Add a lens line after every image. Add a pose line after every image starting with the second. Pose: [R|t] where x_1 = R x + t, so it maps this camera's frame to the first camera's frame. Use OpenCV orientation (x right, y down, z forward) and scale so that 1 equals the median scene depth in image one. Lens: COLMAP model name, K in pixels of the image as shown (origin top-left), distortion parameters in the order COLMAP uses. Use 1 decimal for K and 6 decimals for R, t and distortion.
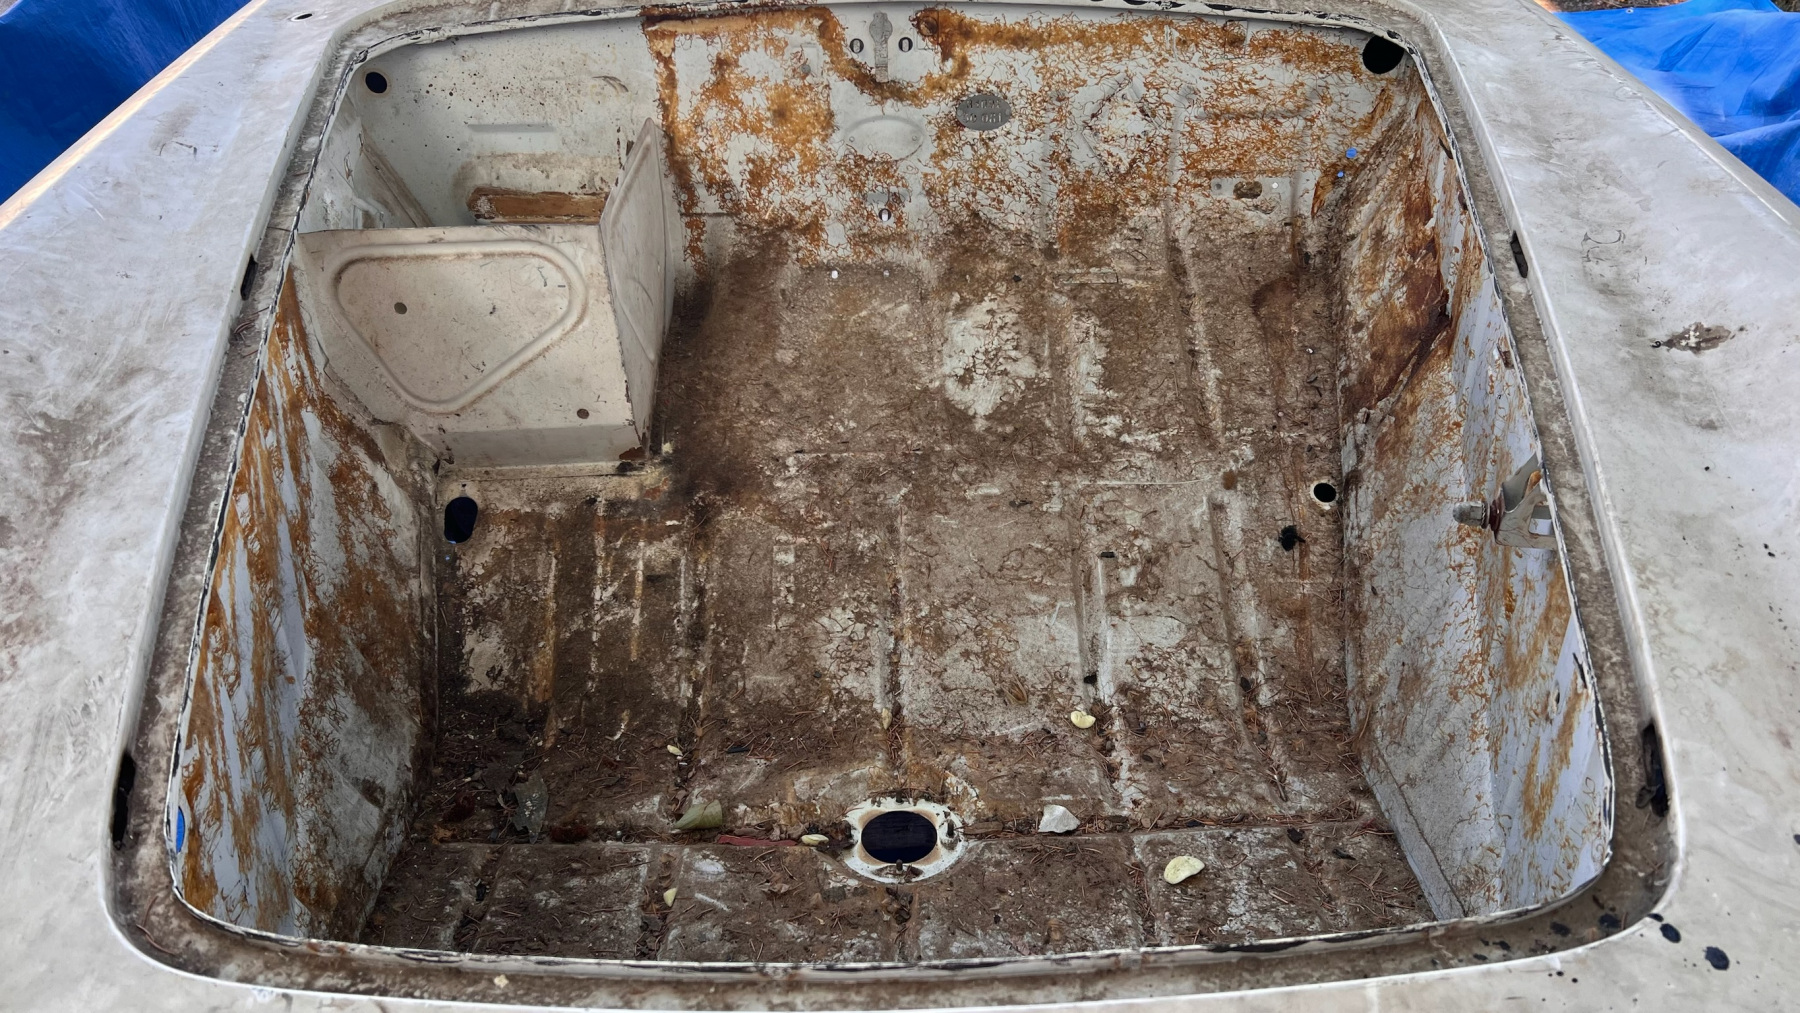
lens RADIAL K [[1450.3, 0, 897.3], [0, 1450.3, 516.8], [0, 0, 1]] dist [-0.009091, -0.005162]
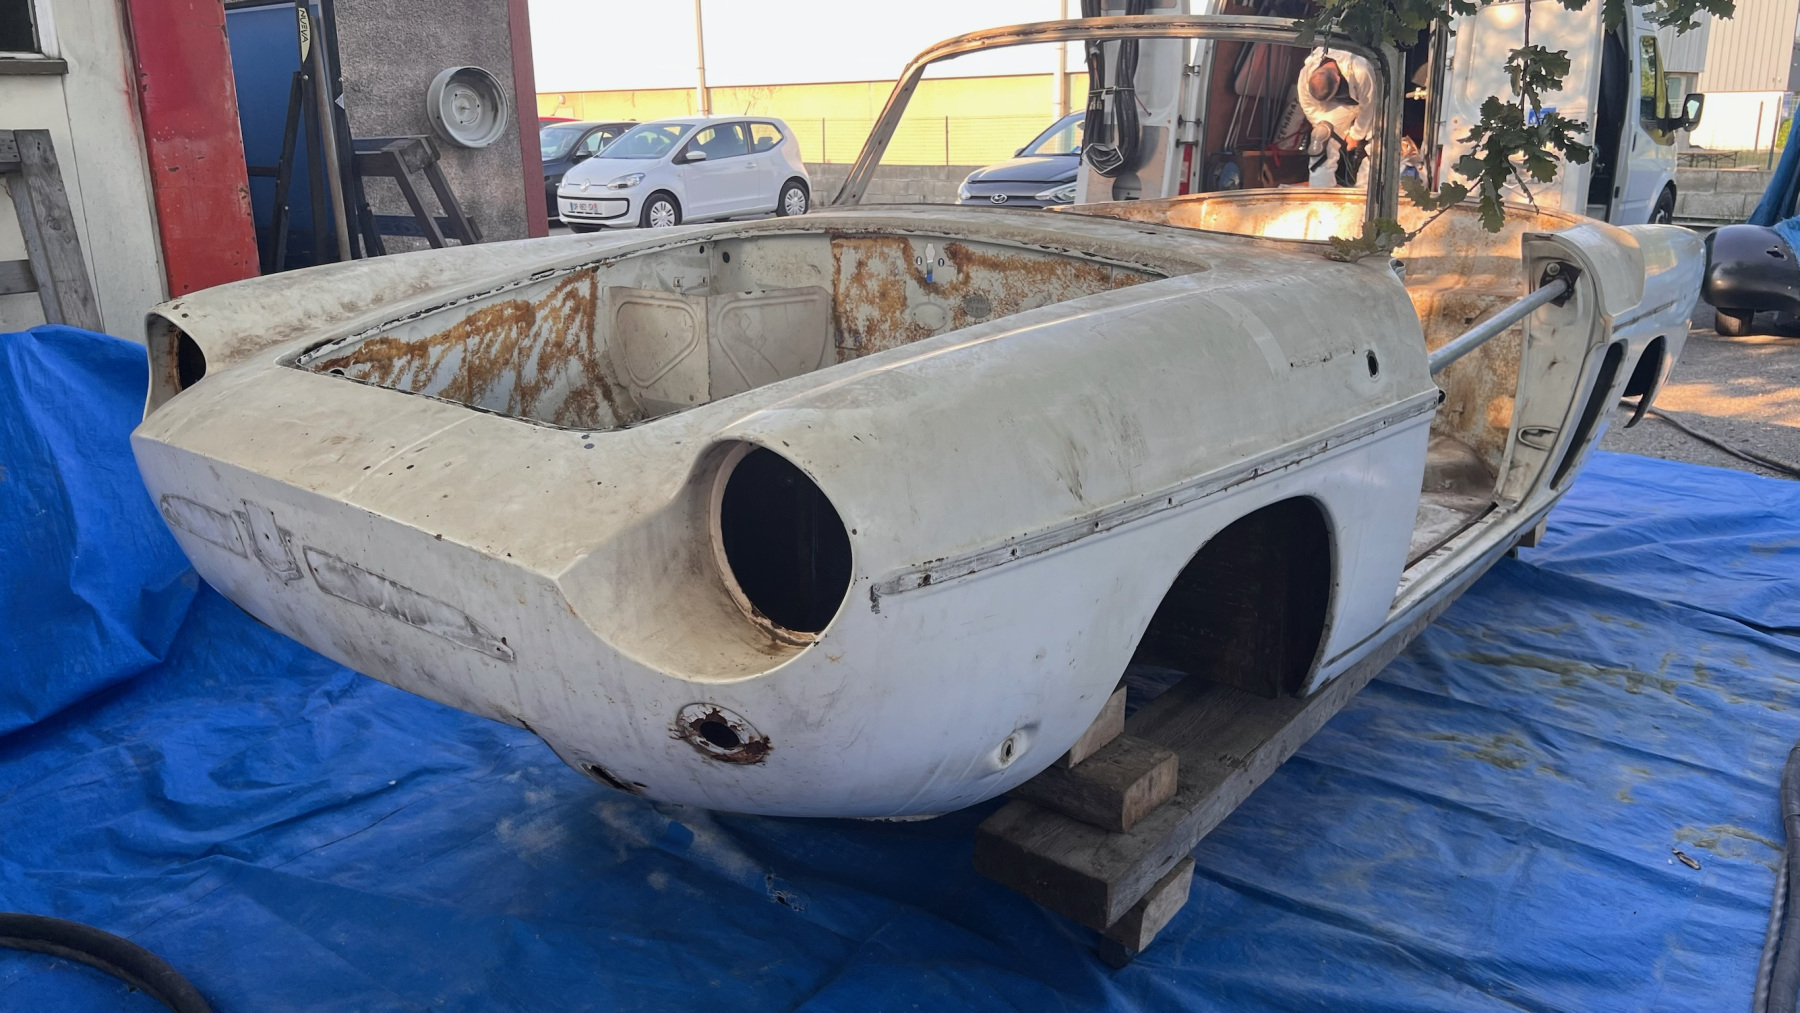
lens RADIAL K [[1450.3, 0, 905.7], [0, 1450.3, 519.3], [0, 0, 1]] dist [-0.009091, -0.005162]
pose [[0.764211, 0.192256, -0.615645, 1.102647], [-0.379585, 0.905786, -0.188324, 0.298942], [0.521437, 0.377609, 0.765190, -0.243200]]
